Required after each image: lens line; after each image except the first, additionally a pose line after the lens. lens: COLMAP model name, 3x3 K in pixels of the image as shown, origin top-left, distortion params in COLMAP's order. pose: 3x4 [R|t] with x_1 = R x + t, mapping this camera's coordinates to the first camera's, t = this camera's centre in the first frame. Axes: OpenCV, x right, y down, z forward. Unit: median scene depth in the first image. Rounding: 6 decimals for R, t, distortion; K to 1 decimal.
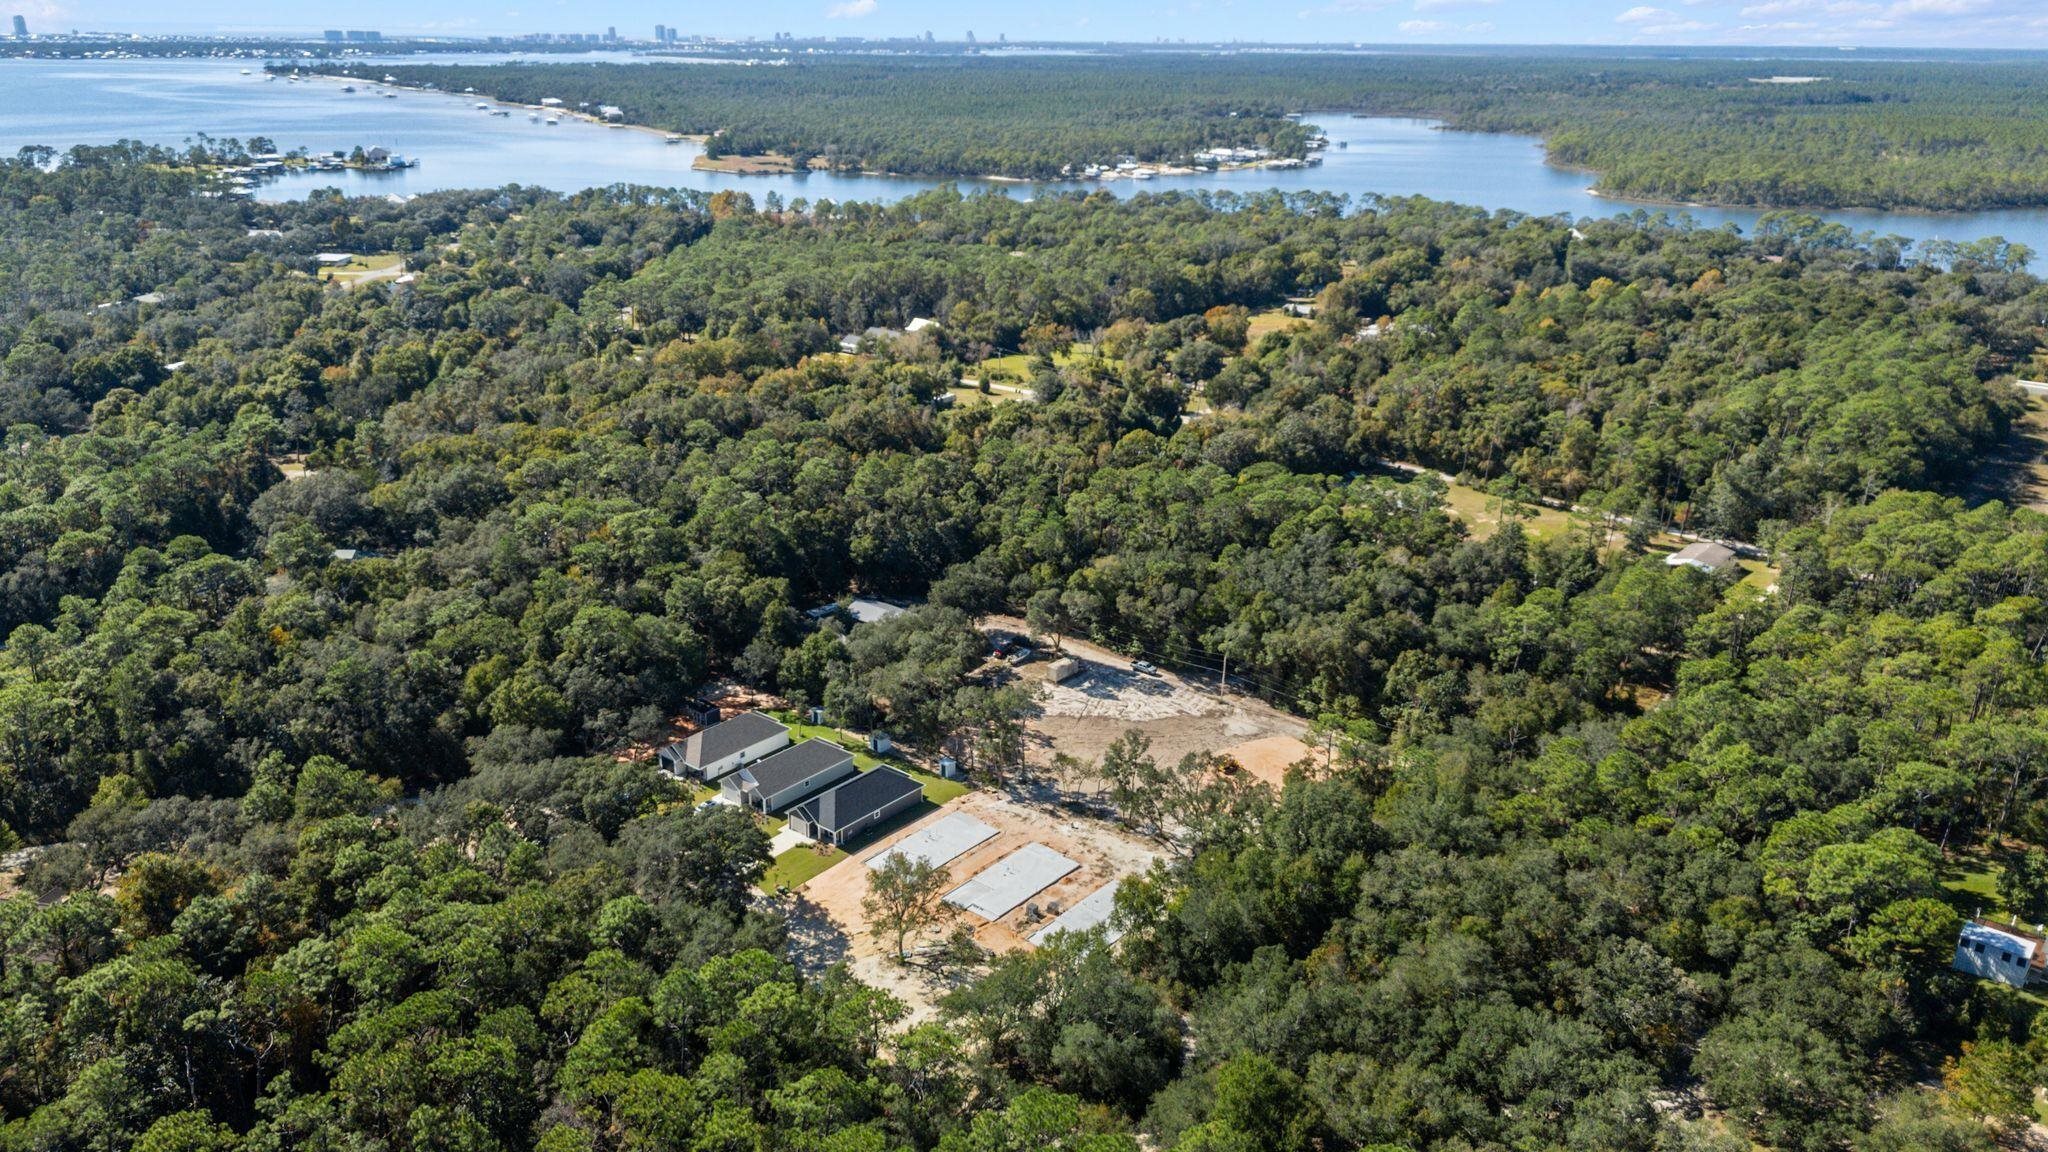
lens RADIAL K [[1462.5, 0, 1024.0], [0, 1462.5, 576.0], [0, 0, 1]] dist [0.009421, -0.005186]
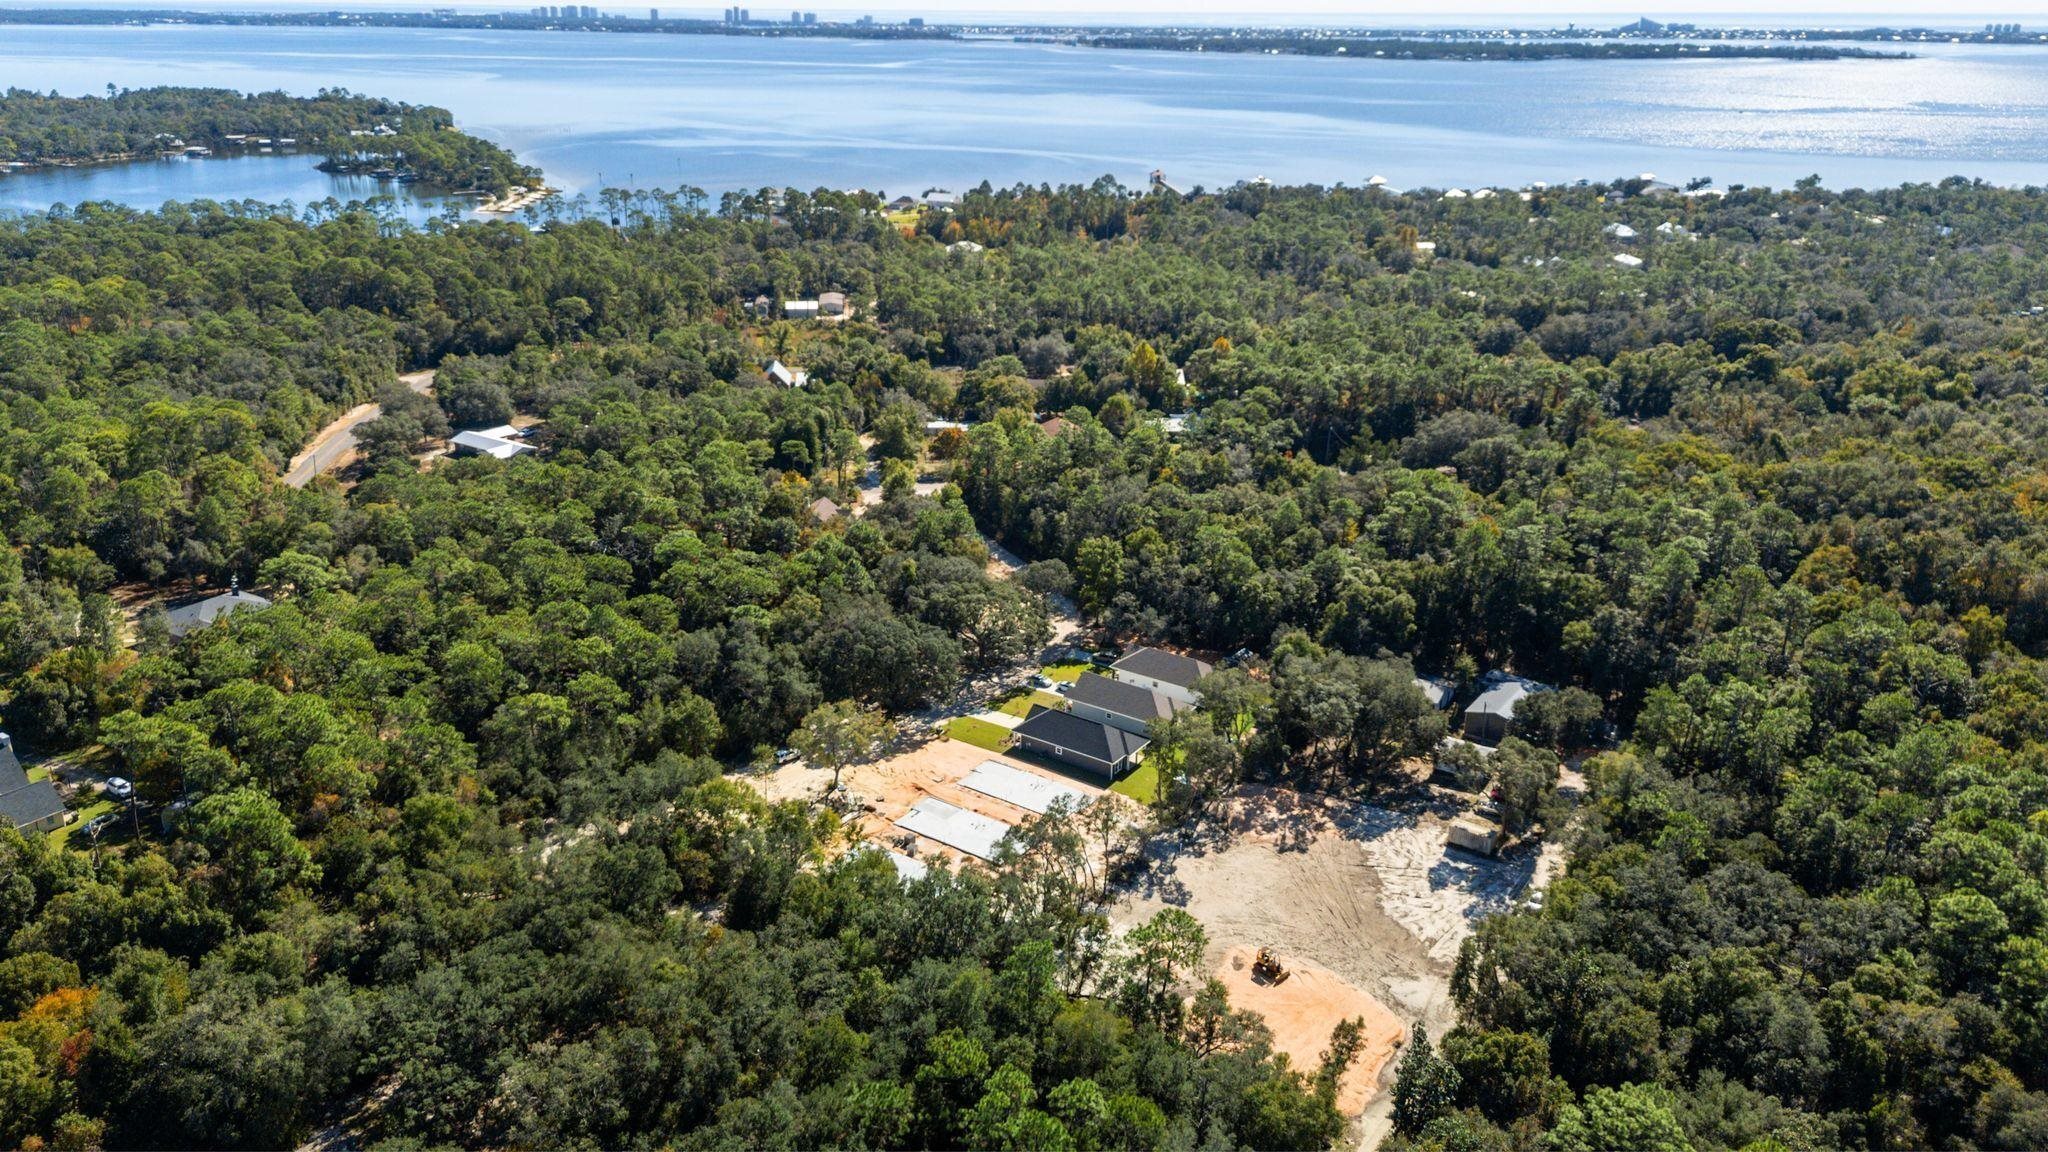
lens RADIAL K [[1462.5, 0, 1024.0], [0, 1462.5, 576.0], [0, 0, 1]] dist [0.009421, -0.005186]
pose [[0.048788, 0.334345, -0.941187, 0.155399], [-0.337307, 0.892464, 0.299552, -0.046929], [0.940129, 0.302855, 0.156319, 0.139714]]
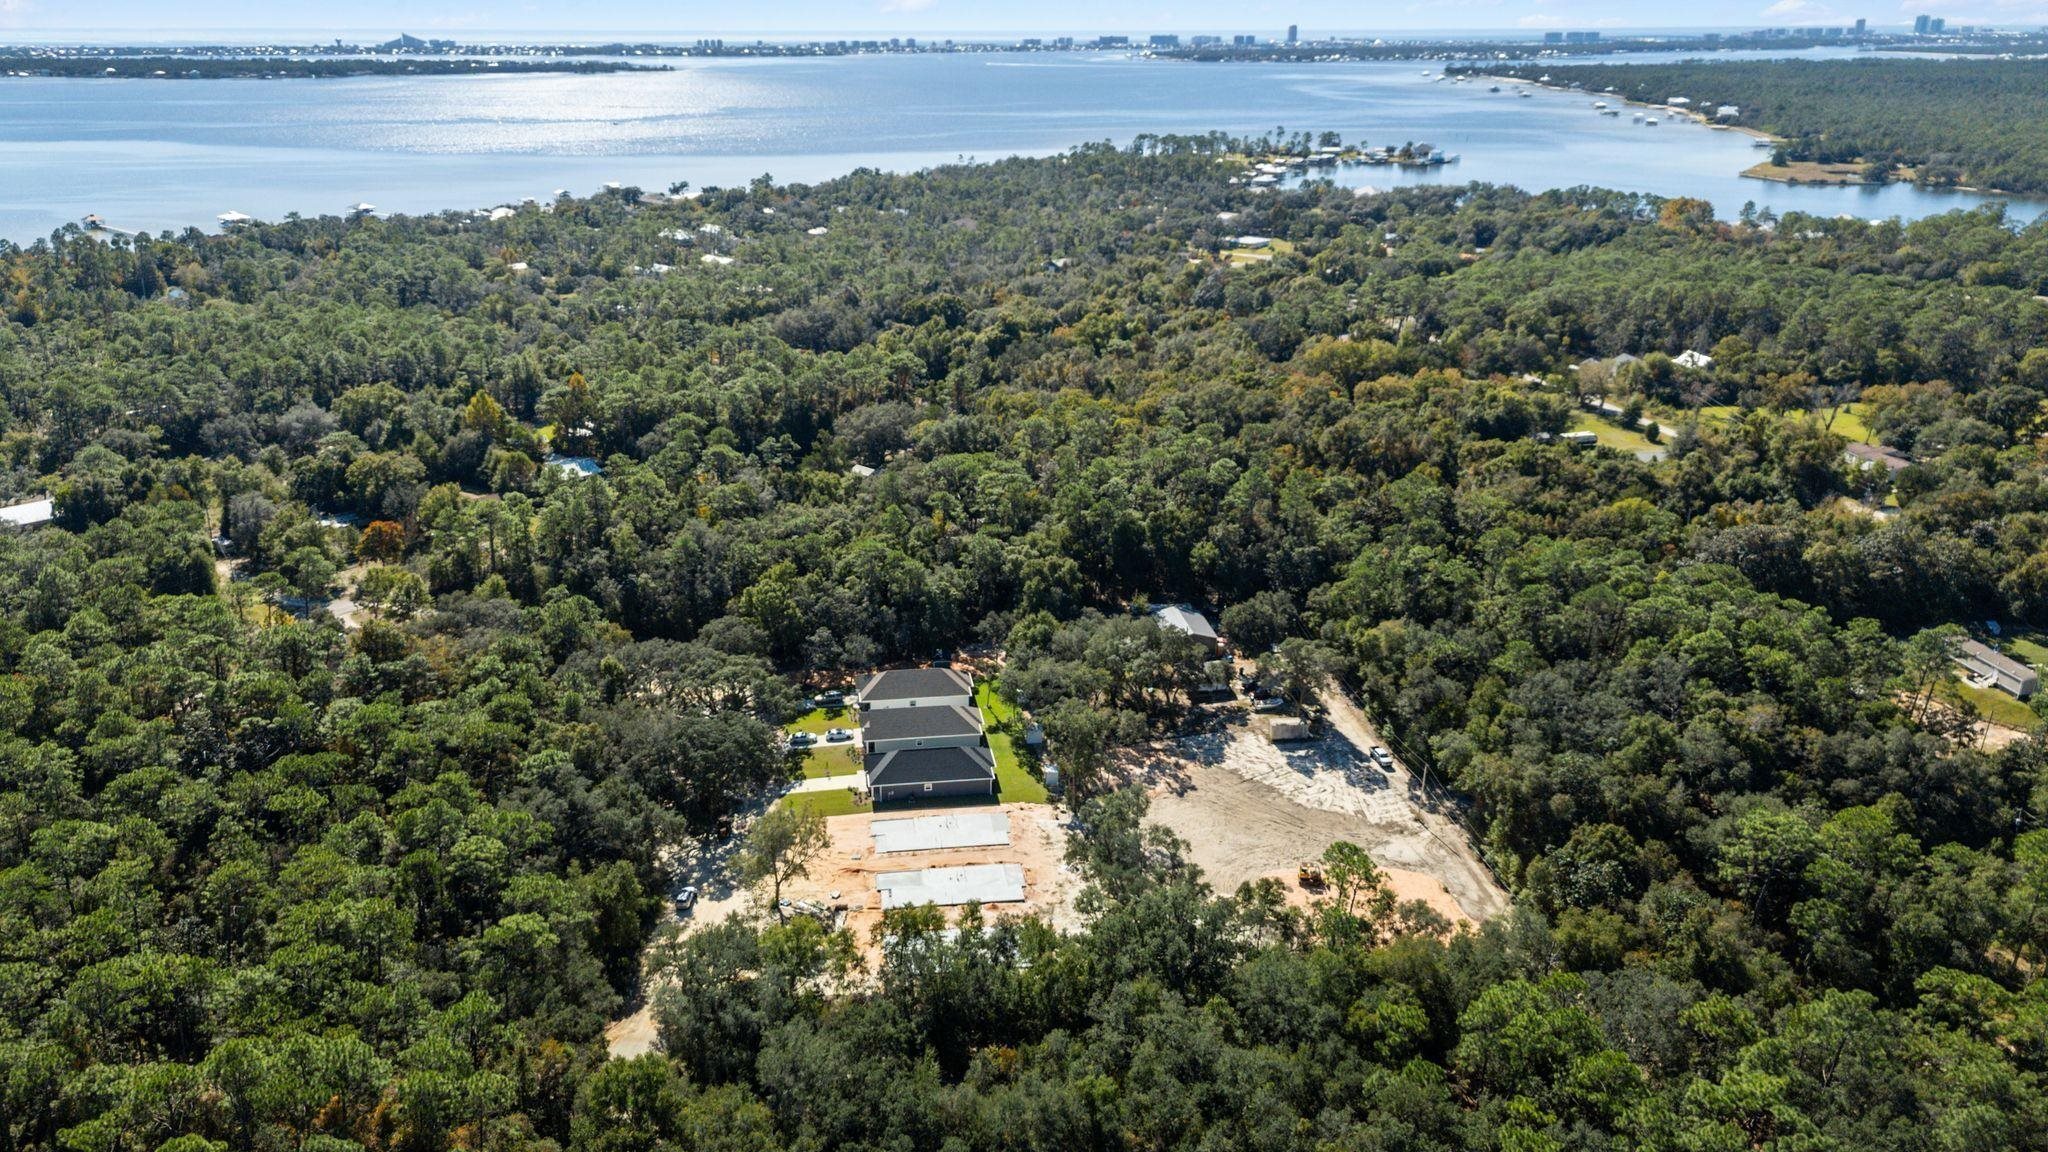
lens RADIAL K [[1462.5, 0, 1024.0], [0, 1462.5, 576.0], [0, 0, 1]] dist [0.009421, -0.005186]
pose [[0.718625, 0.219759, -0.659760, 0.108756], [-0.219741, 0.971902, 0.084384, -0.015287], [0.659766, 0.084336, 0.746724, 0.048244]]
